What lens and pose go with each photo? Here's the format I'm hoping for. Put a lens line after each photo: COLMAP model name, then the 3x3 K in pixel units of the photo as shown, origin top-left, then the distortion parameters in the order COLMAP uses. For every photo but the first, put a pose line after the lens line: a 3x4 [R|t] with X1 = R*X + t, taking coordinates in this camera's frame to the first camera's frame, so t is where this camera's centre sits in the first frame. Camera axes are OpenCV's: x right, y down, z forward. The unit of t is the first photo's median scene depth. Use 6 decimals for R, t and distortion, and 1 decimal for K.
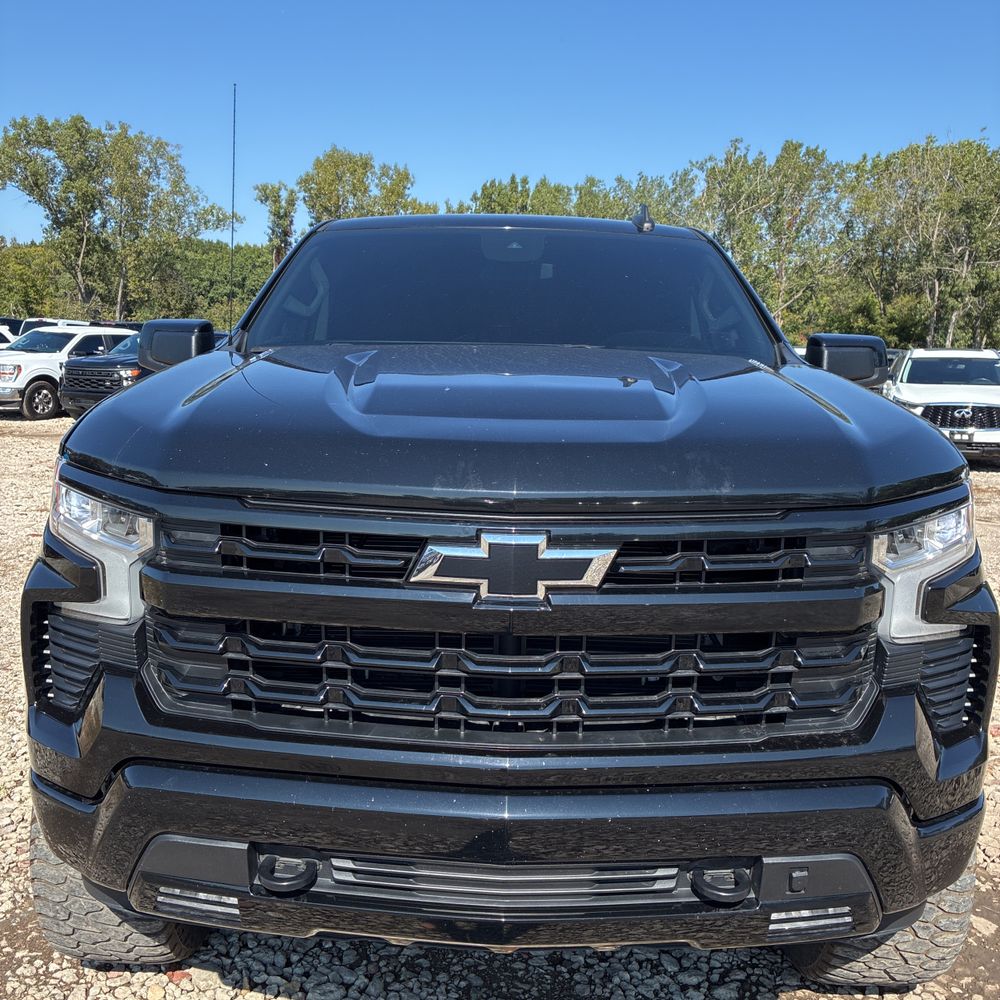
lens RADIAL K [[1002.7, 0, 491.0], [0, 1002.7, 495.4], [0, 0, 1]] dist [0.010863, 0.000000]
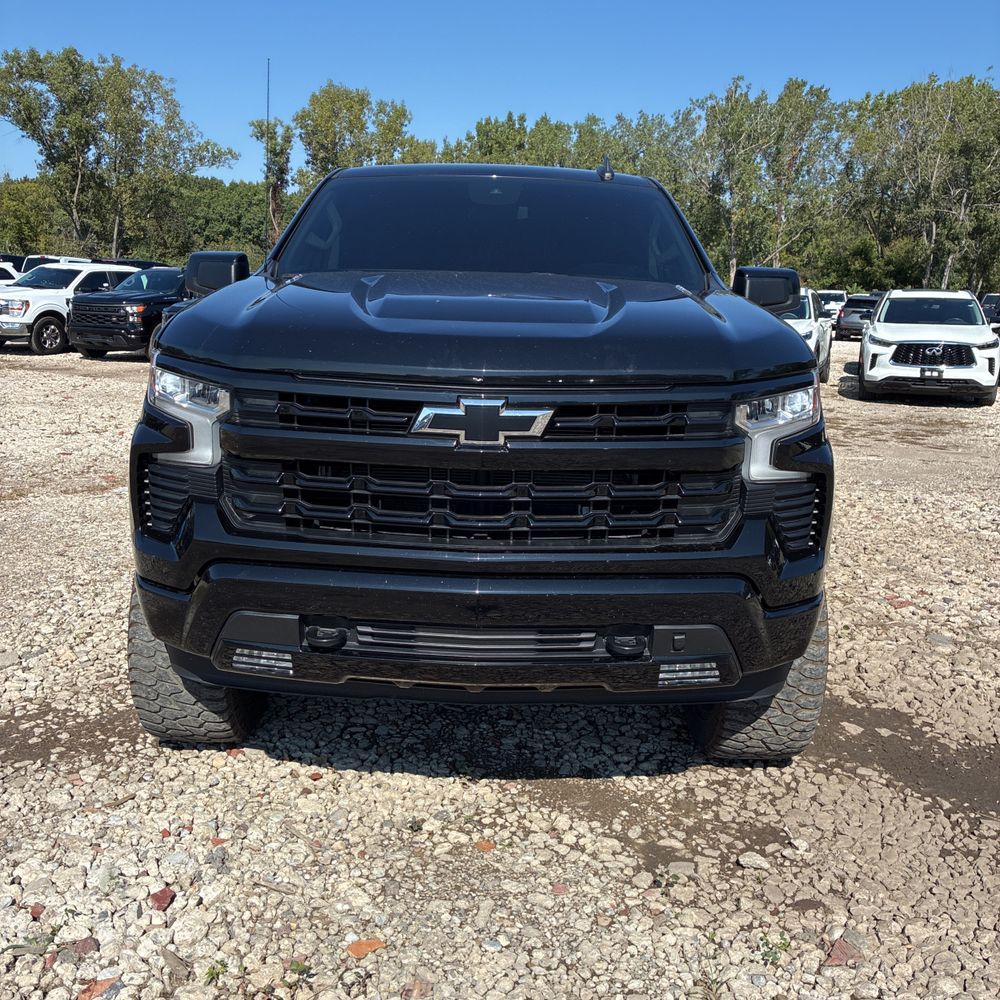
lens RADIAL K [[1002.7, 0, 496.7], [0, 1002.7, 491.6], [0, 0, 1]] dist [0.010863, 0.000000]
pose [[0.999954, 0.004157, 0.008666, 0.017986], [-0.004612, 0.998580, 0.053080, 0.055308], [-0.008433, -0.053117, 0.998553, -0.263307]]
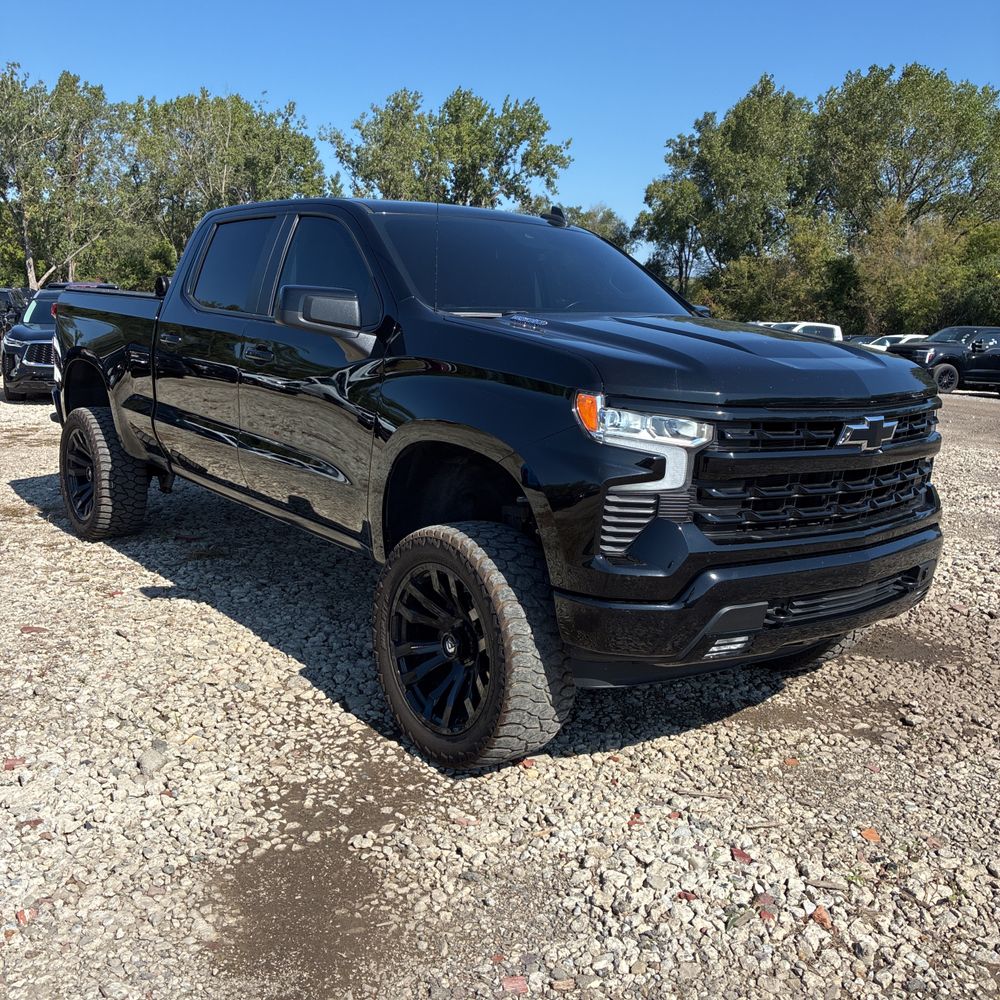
lens RADIAL K [[1002.7, 0, 470.3], [0, 1002.7, 505.0], [0, 0, 1]] dist [0.010863, 0.000000]
pose [[0.785382, -0.112030, 0.608790, -1.055972], [0.073521, 0.993407, 0.087961, -0.011286], [-0.614630, -0.024325, 0.788440, -0.040737]]
